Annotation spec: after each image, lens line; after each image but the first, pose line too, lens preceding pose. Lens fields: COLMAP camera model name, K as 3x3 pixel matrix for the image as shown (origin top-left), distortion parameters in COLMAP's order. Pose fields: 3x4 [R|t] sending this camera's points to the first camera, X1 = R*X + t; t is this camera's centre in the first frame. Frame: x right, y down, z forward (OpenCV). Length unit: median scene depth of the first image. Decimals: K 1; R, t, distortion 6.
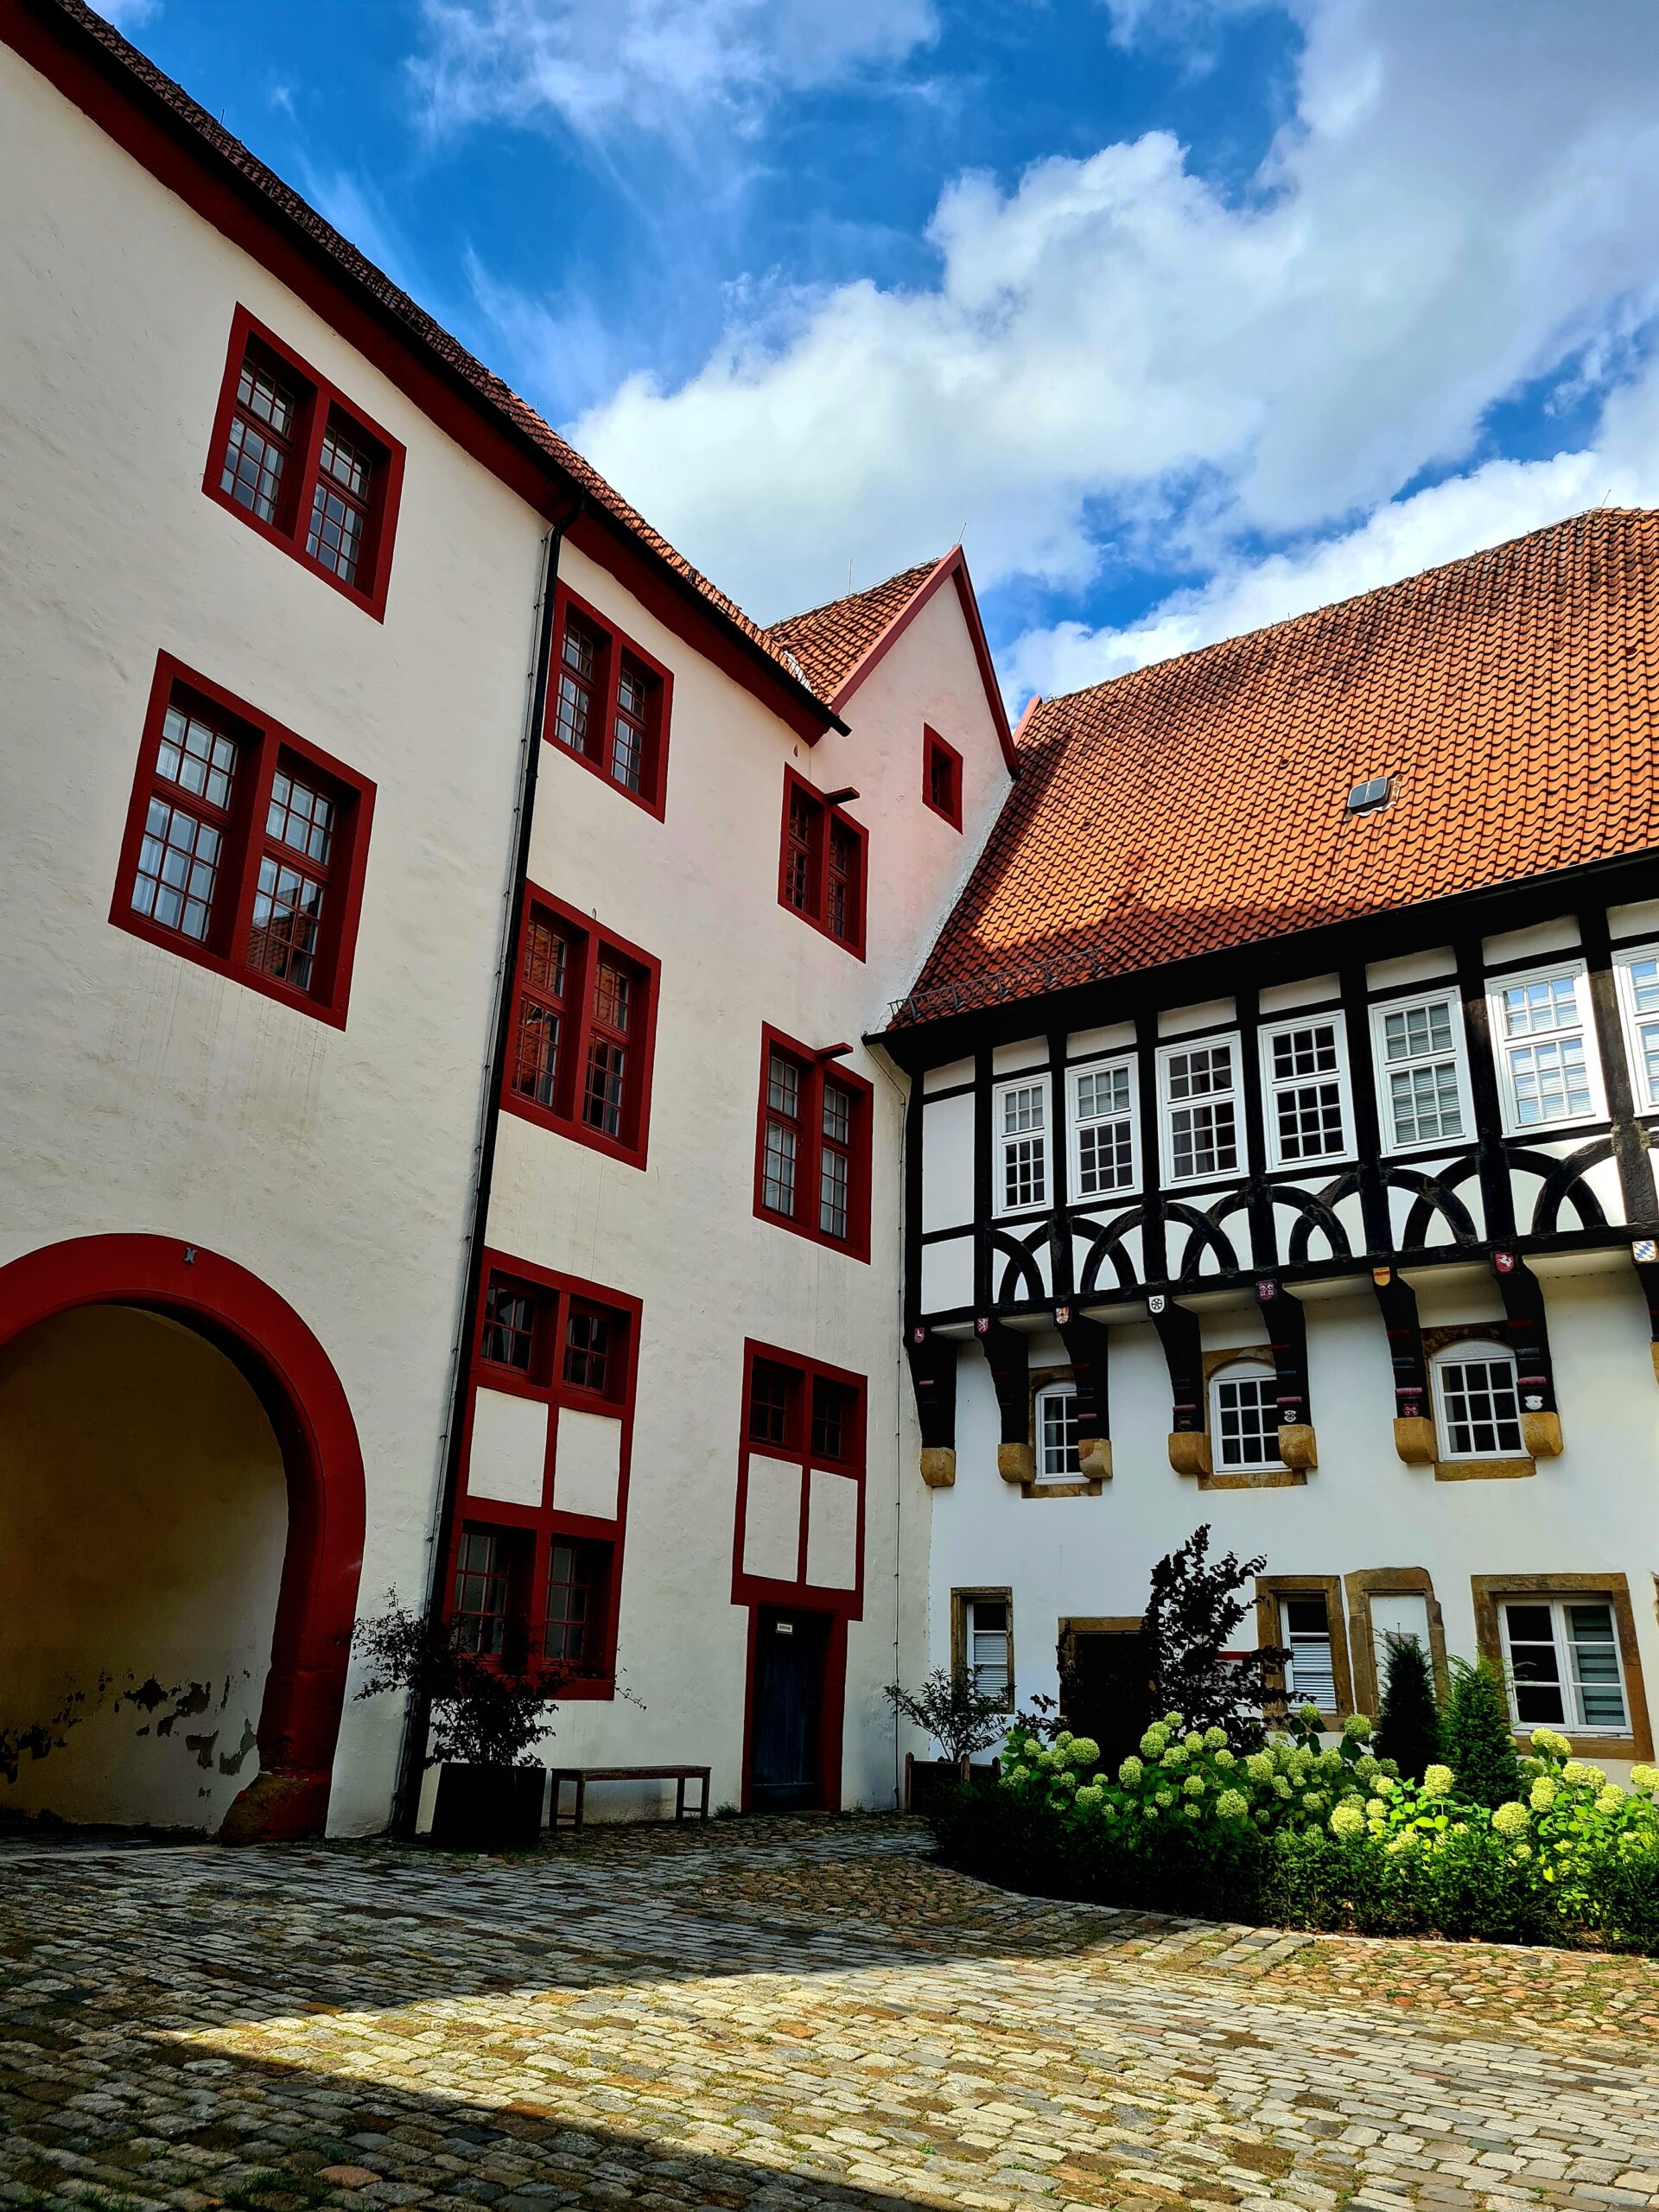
lens RADIAL K [[1617.2, 0, 835.2], [0, 1617.2, 1100.9], [0, 0, 1]] dist [0.033985, 0.001308]
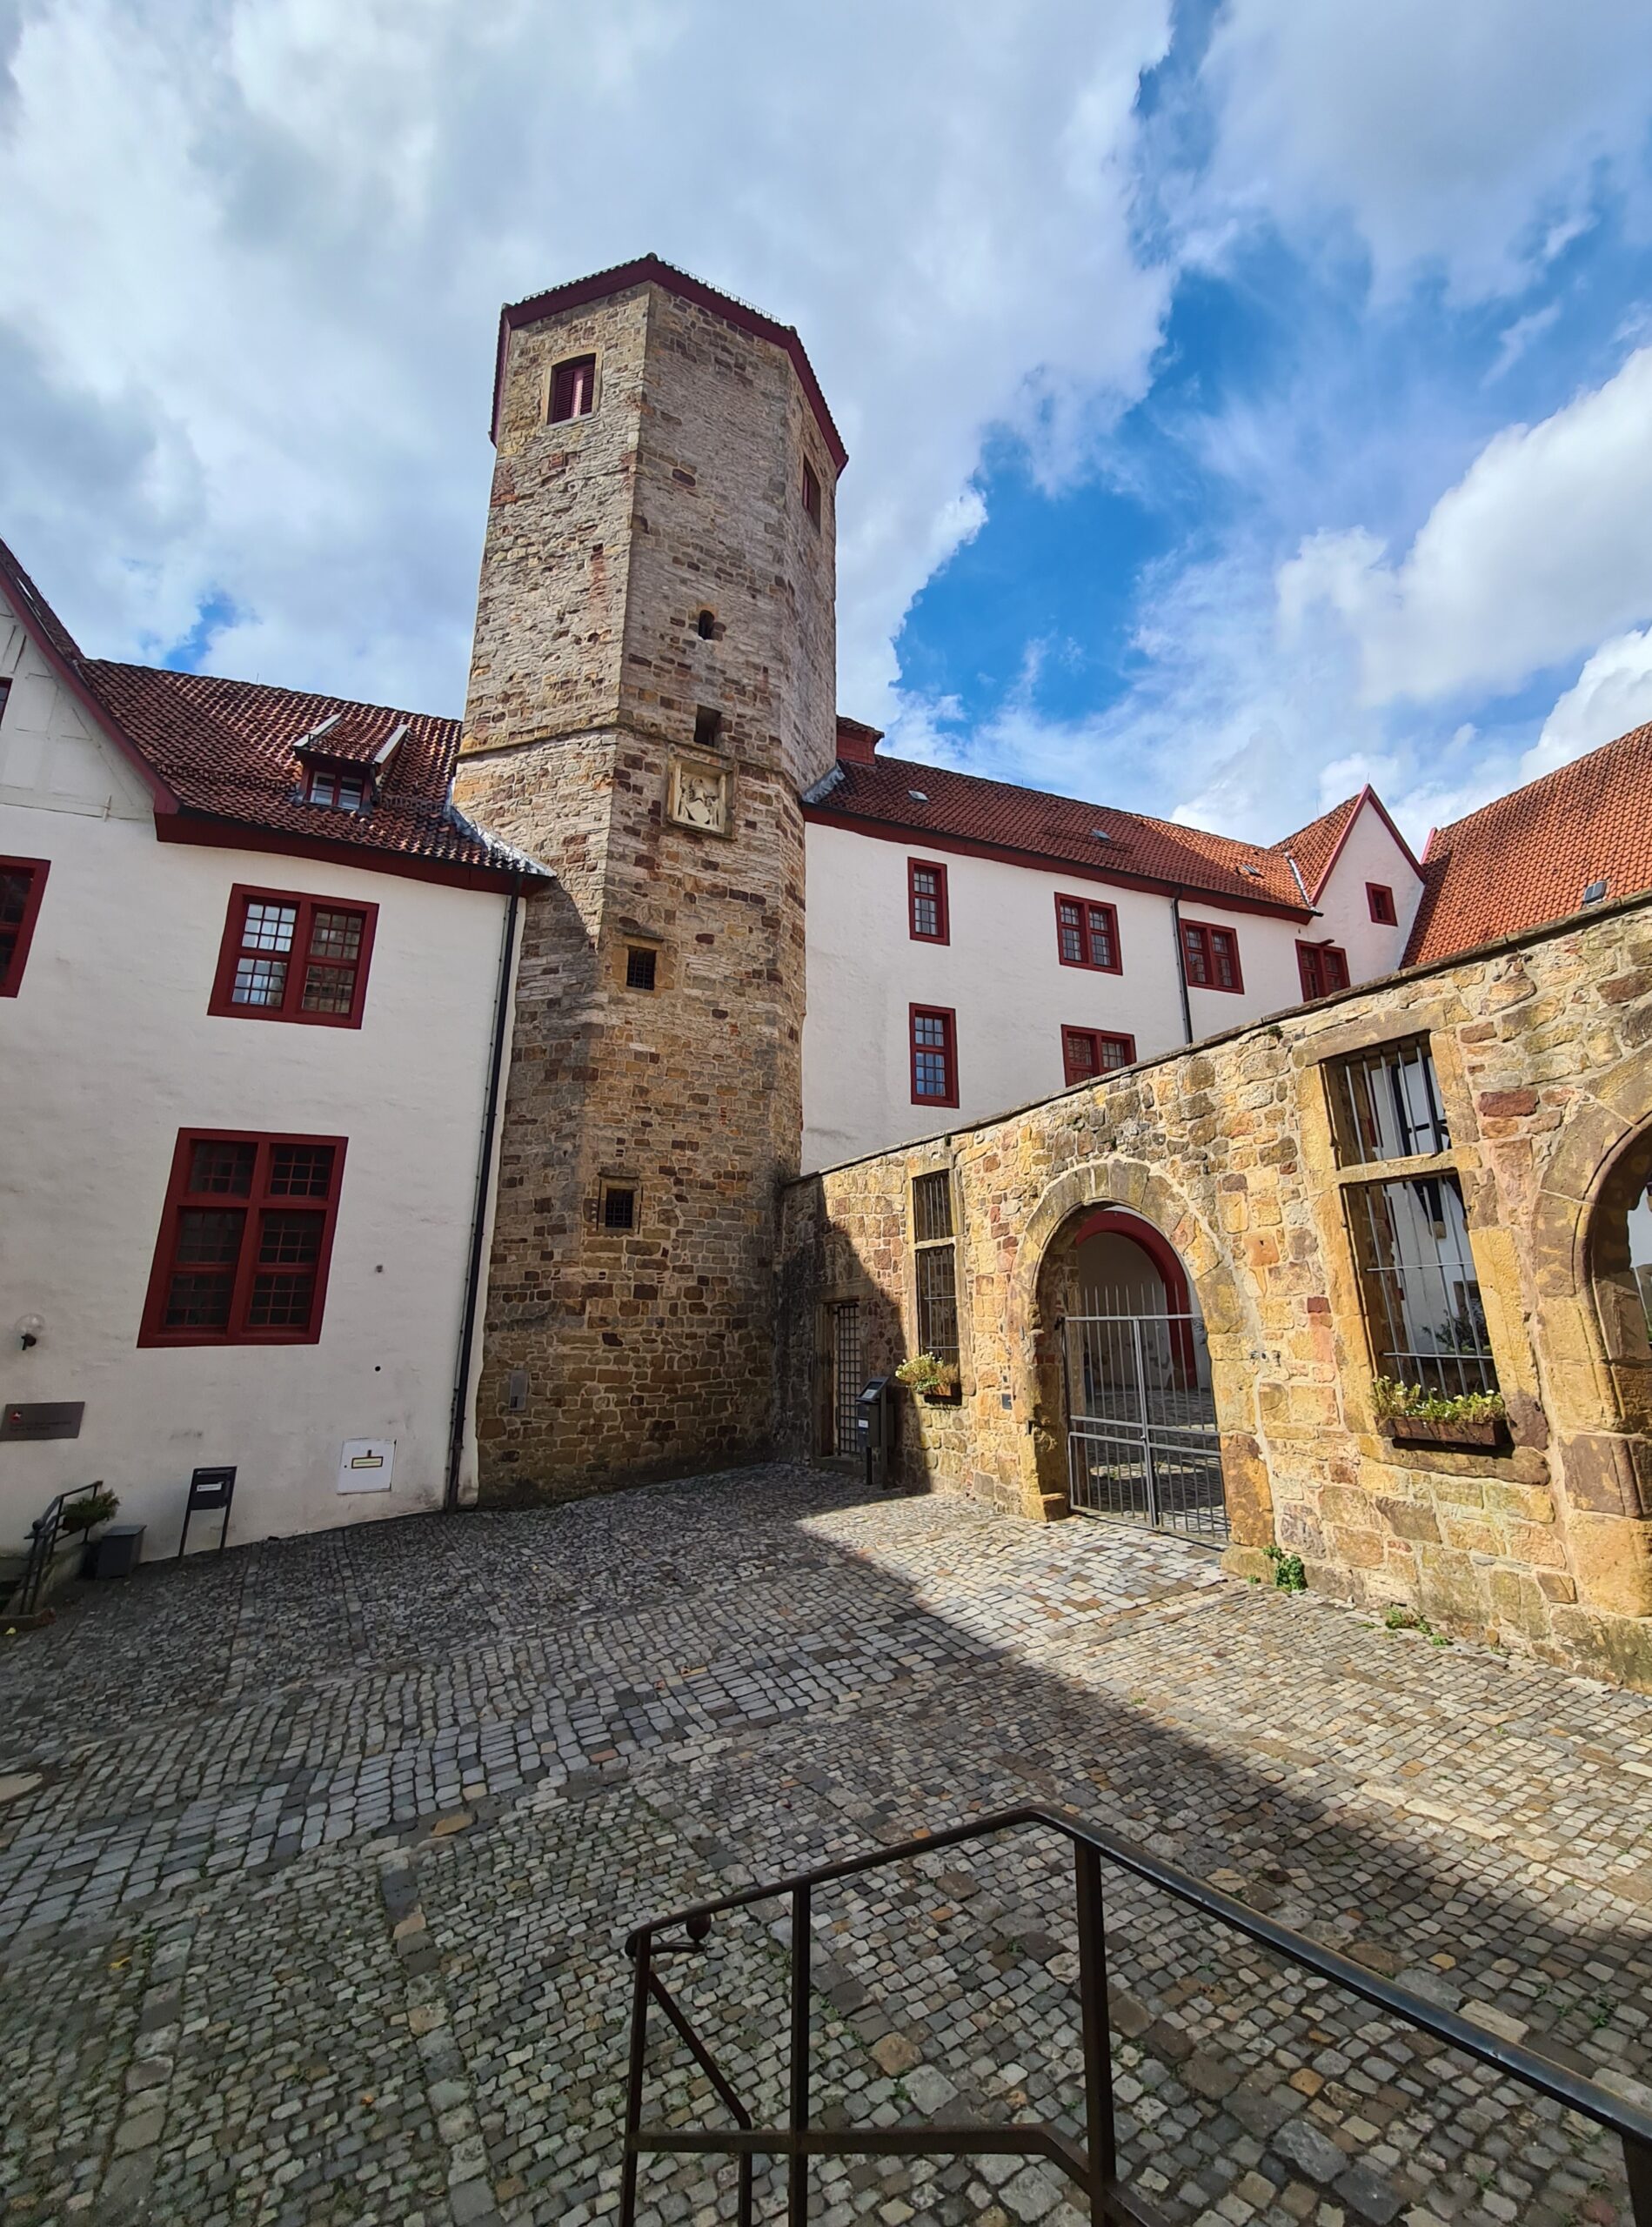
lens RADIAL K [[978.9, 0, 892.0], [0, 978.9, 1037.5], [0, 0, 1]] dist [-0.000013, 0.001077]
pose [[0.837624, -0.196774, -0.509575, 0.174266], [0.230899, 0.972970, 0.003829, -0.214068], [0.495048, -0.120867, 0.860418, -0.510586]]
